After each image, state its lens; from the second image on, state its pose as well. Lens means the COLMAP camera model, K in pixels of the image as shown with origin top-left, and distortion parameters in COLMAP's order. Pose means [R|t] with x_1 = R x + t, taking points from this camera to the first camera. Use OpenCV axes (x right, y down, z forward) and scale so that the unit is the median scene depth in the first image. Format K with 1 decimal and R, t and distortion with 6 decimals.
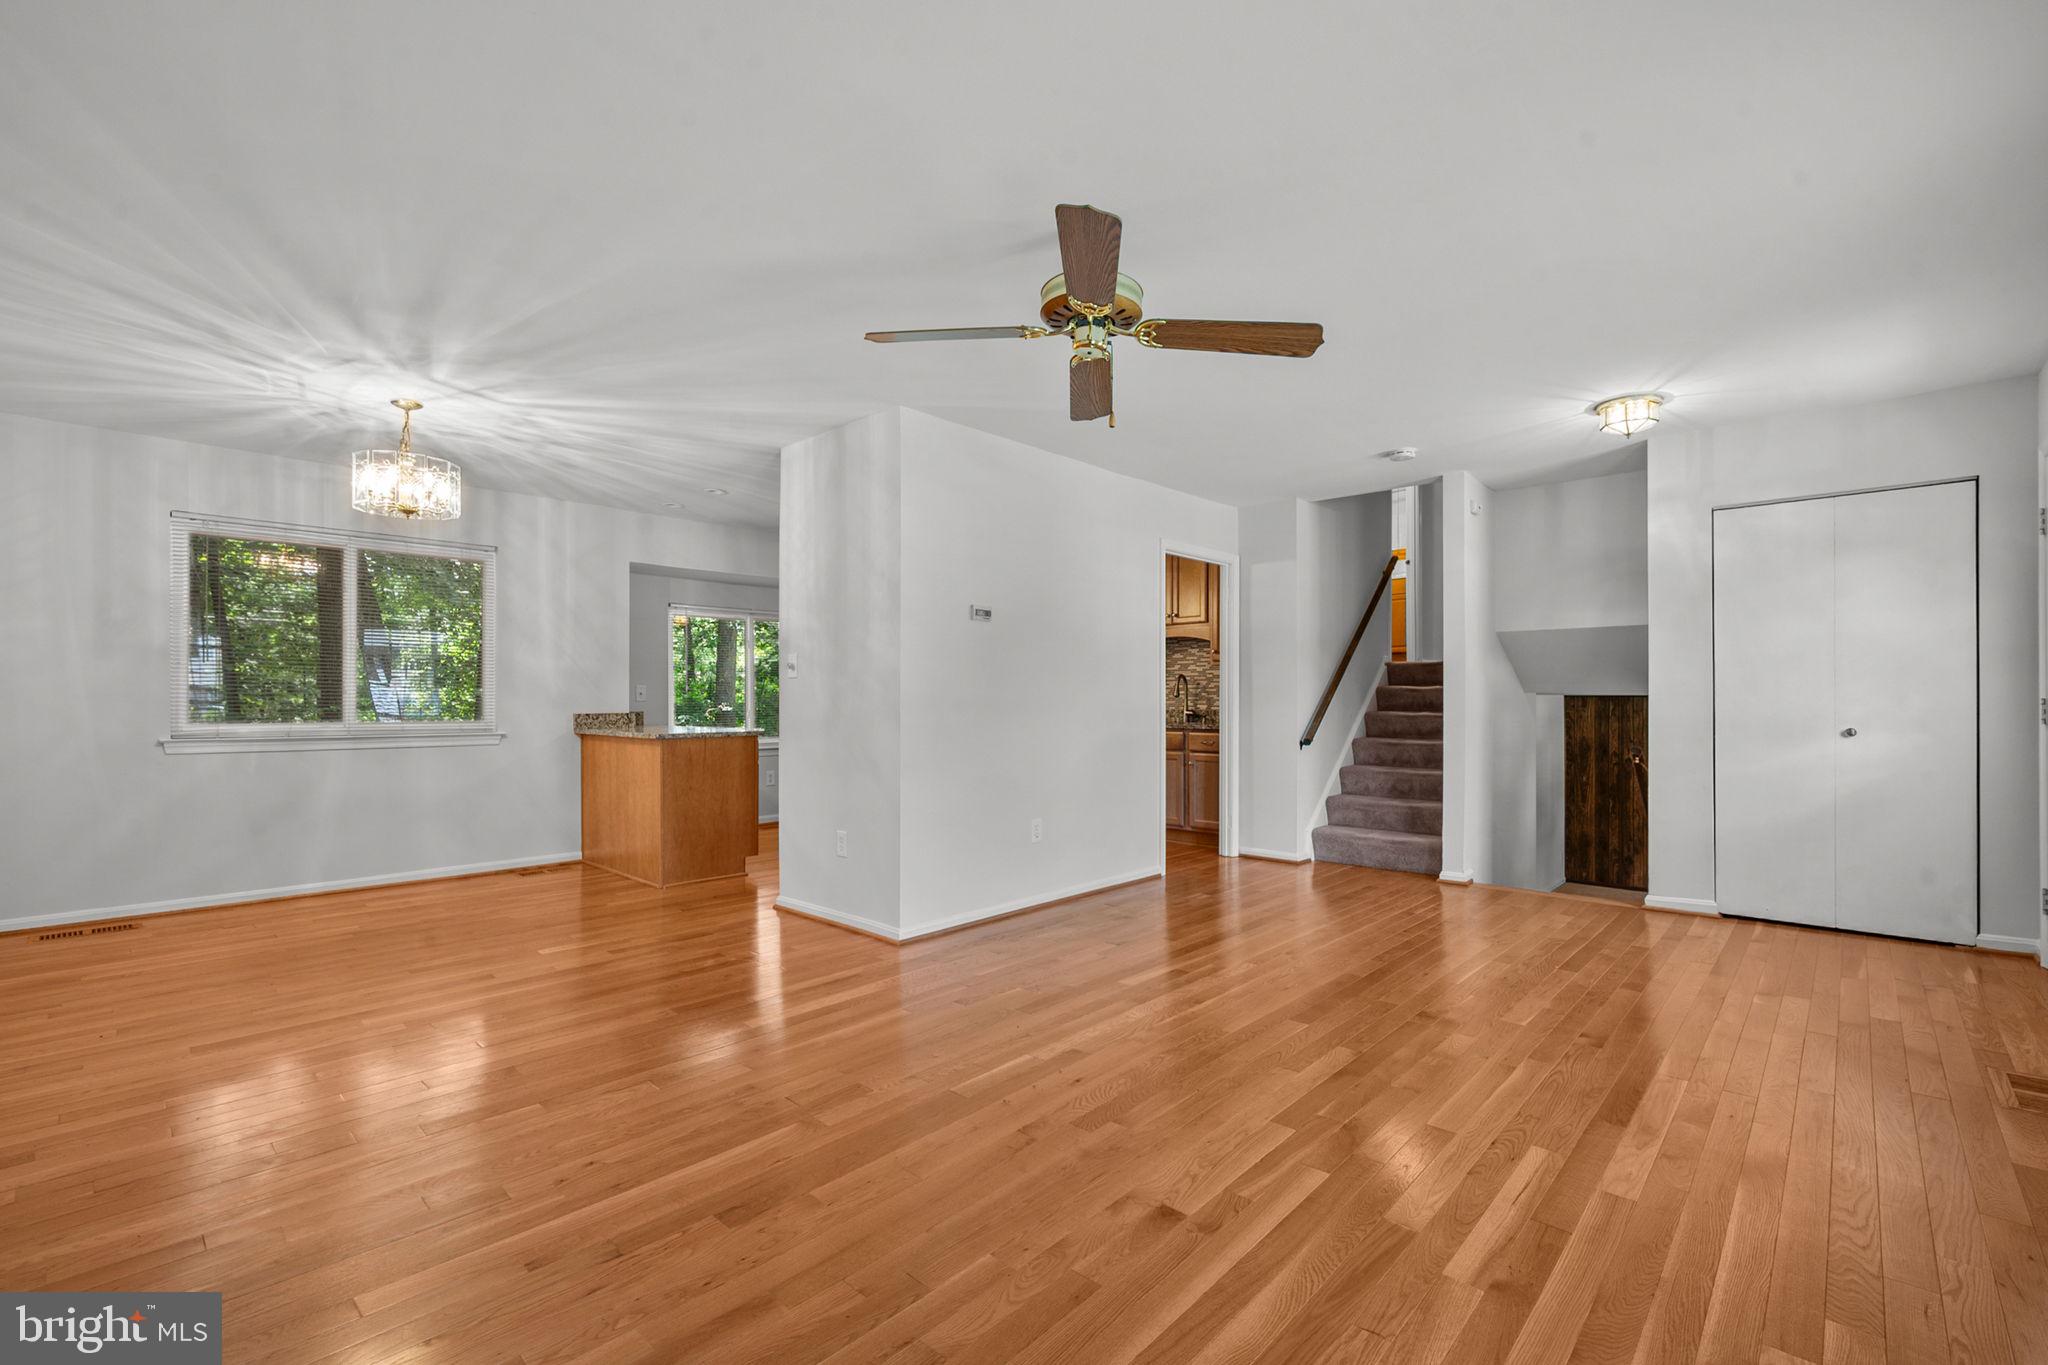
lens RADIAL K [[882.2, 0, 1029.2], [0, 882.2, 697.5], [0, 0, 1]] dist [0.000160, -0.000042]
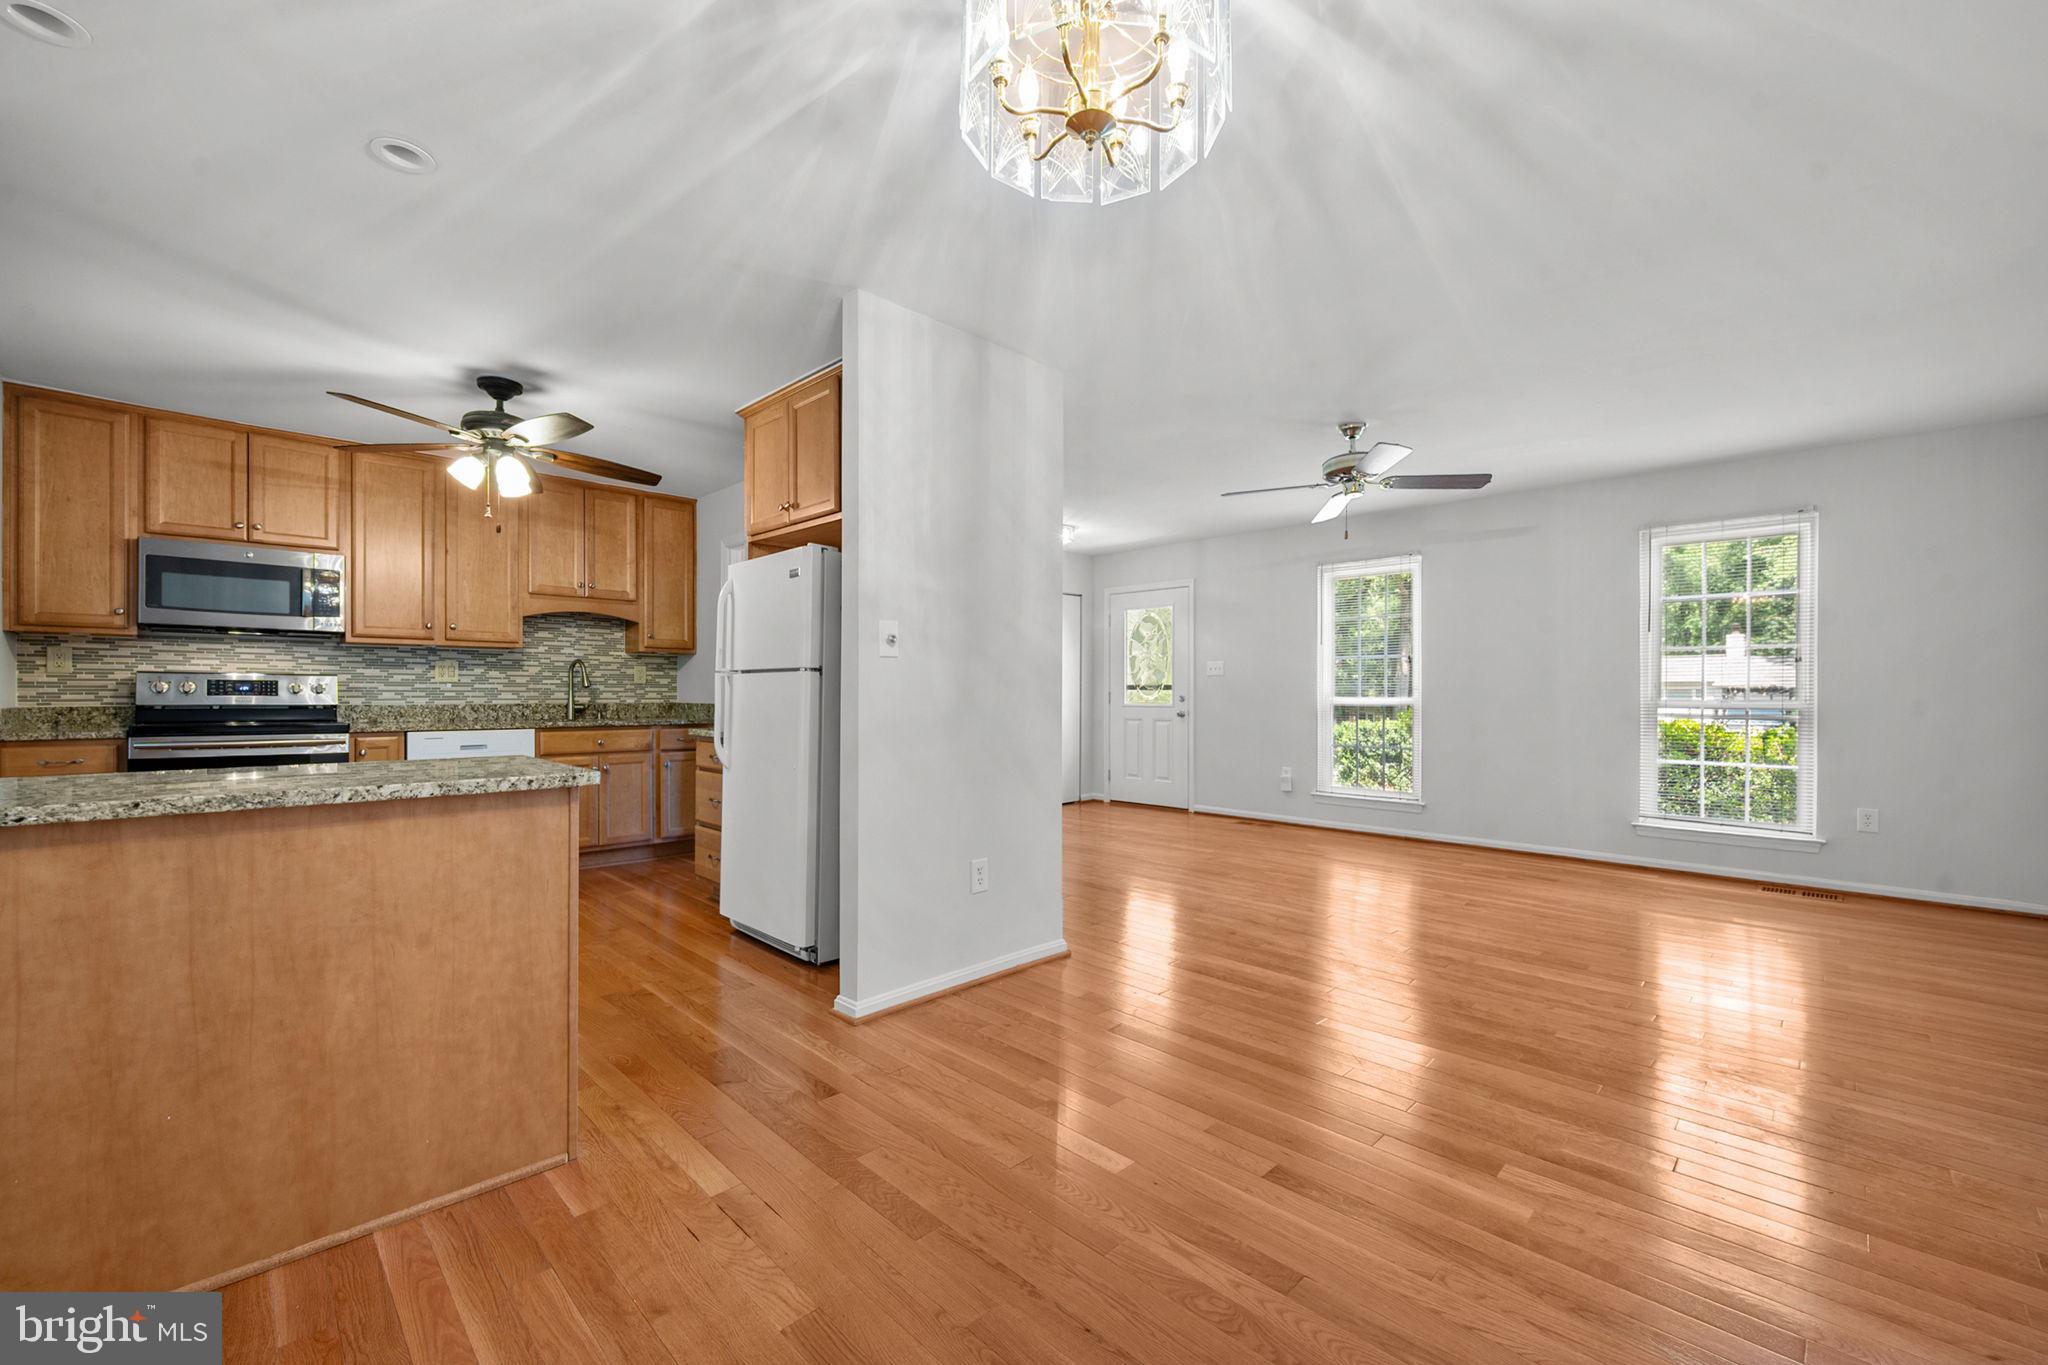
lens RADIAL K [[829.9, 0, 1030.8], [0, 829.9, 695.1], [0, 0, 1]] dist [0.000694, 0.000026]
pose [[0.031558, -0.002017, 0.999500, -0.921143], [-0.004796, 0.999986, 0.002170, 0.004597], [-0.999490, -0.004862, 0.031548, 0.911708]]
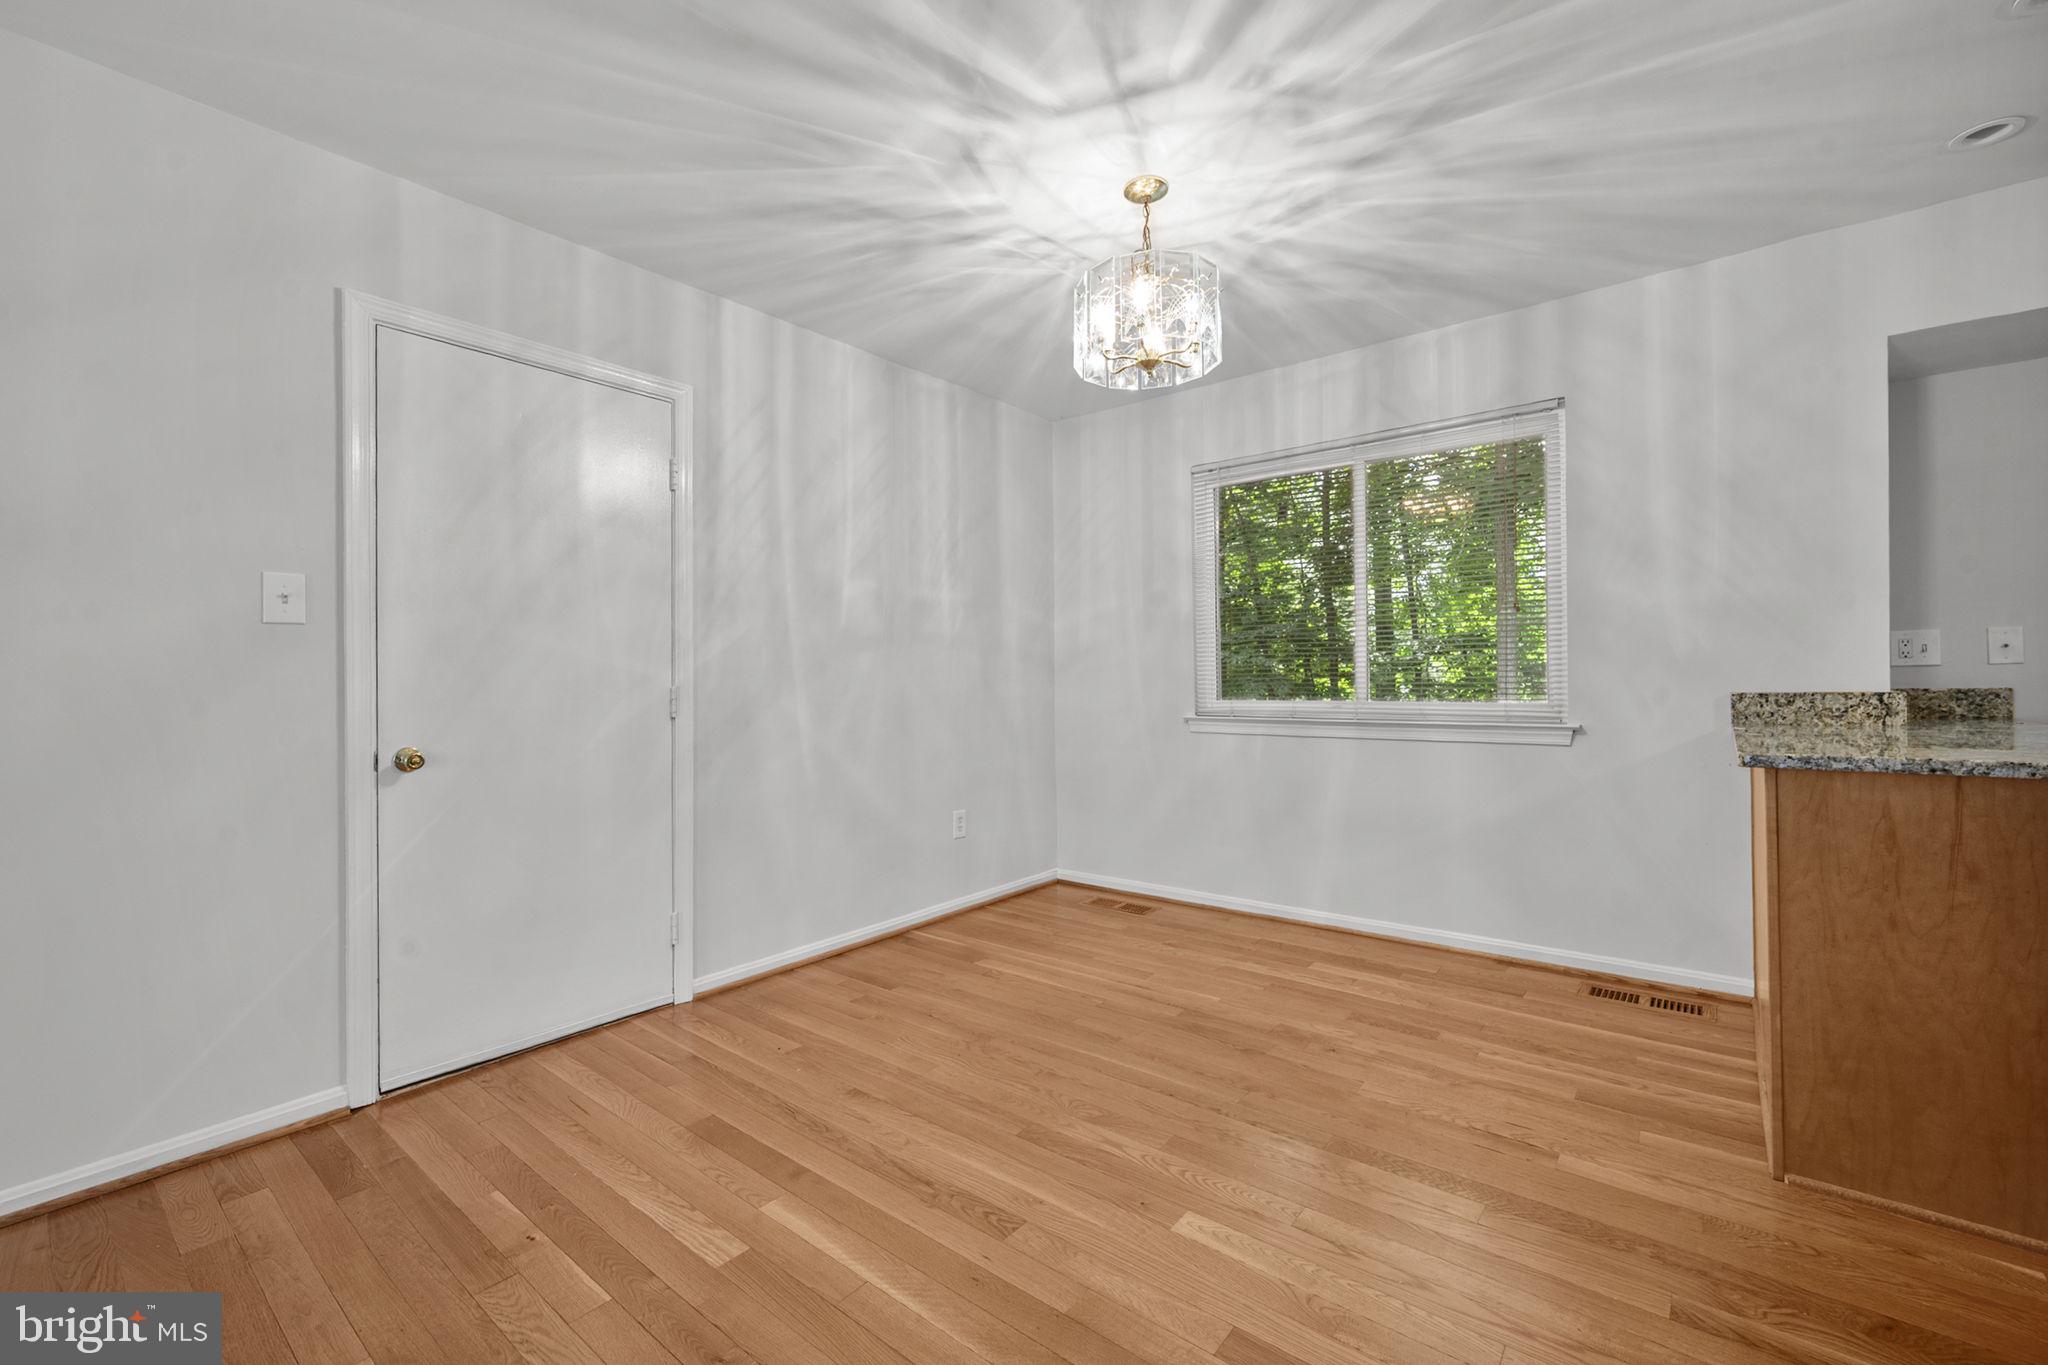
lens RADIAL K [[848.8, 0, 1028.8], [0, 848.8, 682.6], [0, 0, 1]] dist [0.001322, -0.000096]
pose [[0.077306, 0.002716, -0.997004, -0.107866], [0.016729, 0.999852, 0.004020, 0.006317], [0.996867, -0.016989, 0.077249, 0.781183]]
